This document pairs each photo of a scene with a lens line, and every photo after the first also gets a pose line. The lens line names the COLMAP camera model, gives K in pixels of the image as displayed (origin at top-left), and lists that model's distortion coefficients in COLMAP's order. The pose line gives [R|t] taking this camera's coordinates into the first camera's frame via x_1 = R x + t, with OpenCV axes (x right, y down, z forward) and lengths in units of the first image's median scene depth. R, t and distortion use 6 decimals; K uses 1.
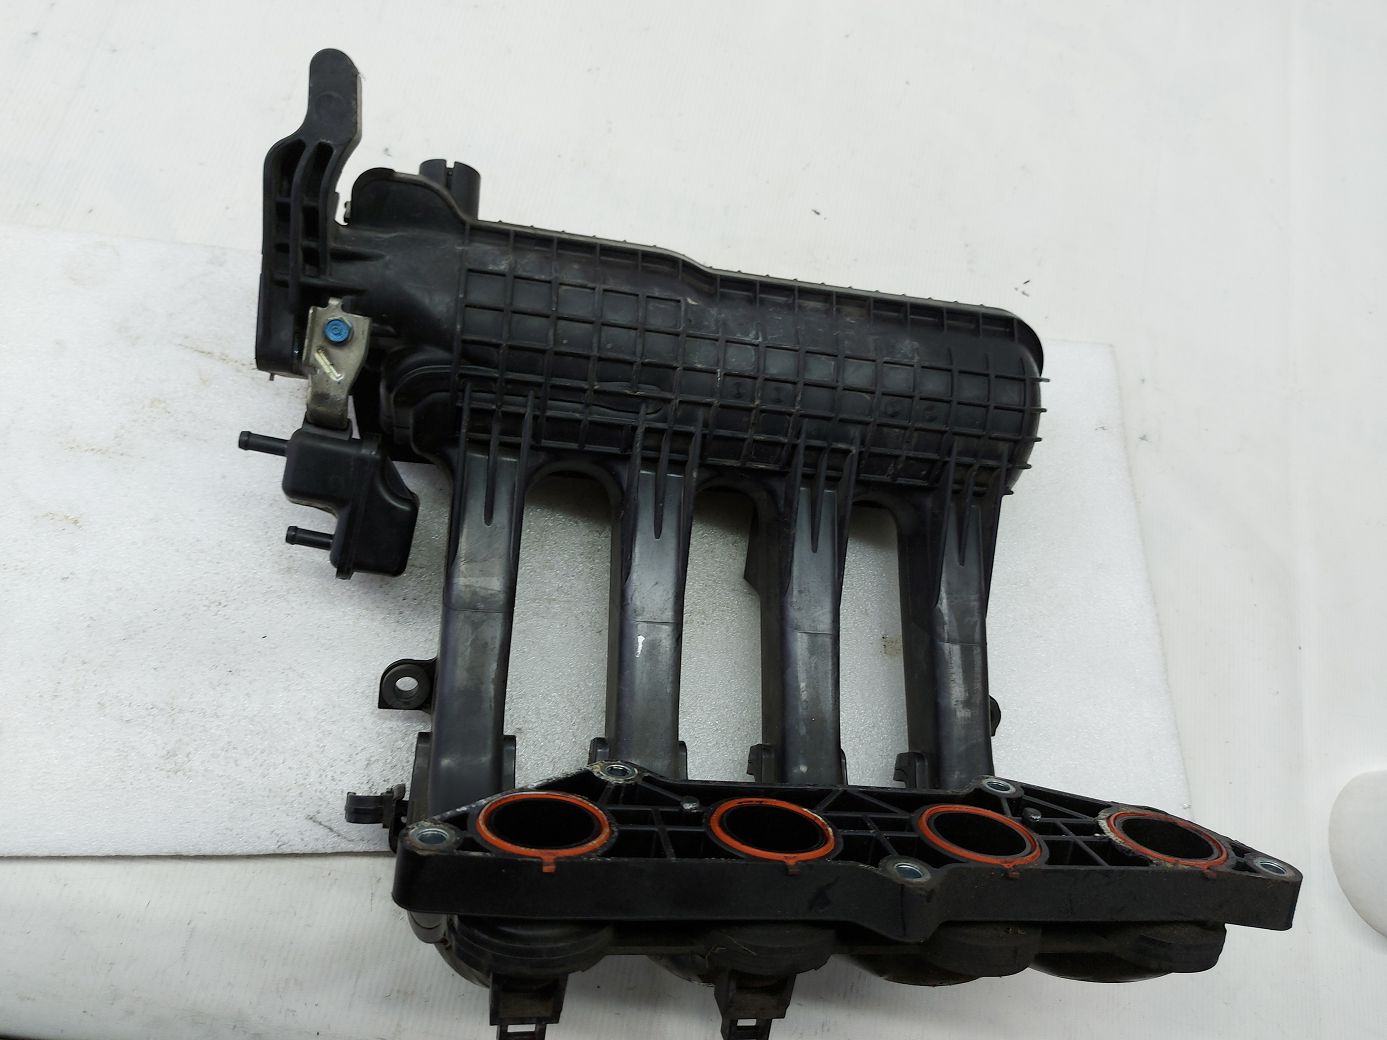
lens RADIAL K [[1012.4, 0, 693.5], [0, 1012.4, 520.0], [0, 0, 1]] dist [0.113709, -0.000632]
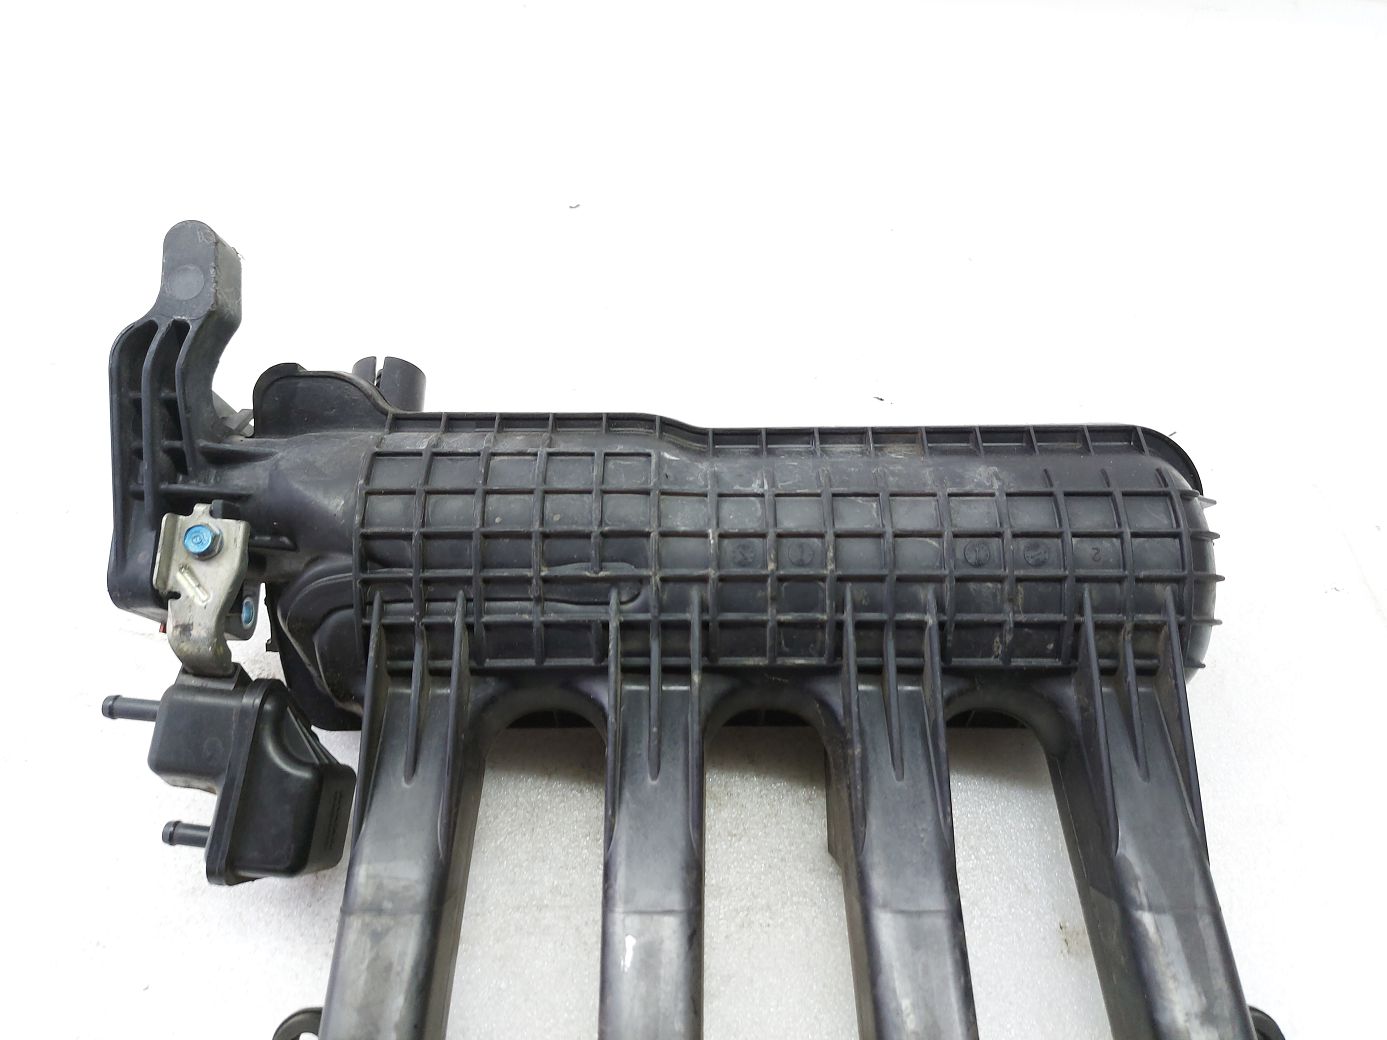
lens RADIAL K [[1010.1, 0, 693.5], [0, 1010.1, 520.0], [0, 0, 1]] dist [0.096444, -0.154428]
pose [[0.968581, -0.167788, -0.183572, 0.146694], [0.091803, 0.927214, -0.363107, 0.107139], [0.231136, 0.334846, 0.913485, 0.327407]]
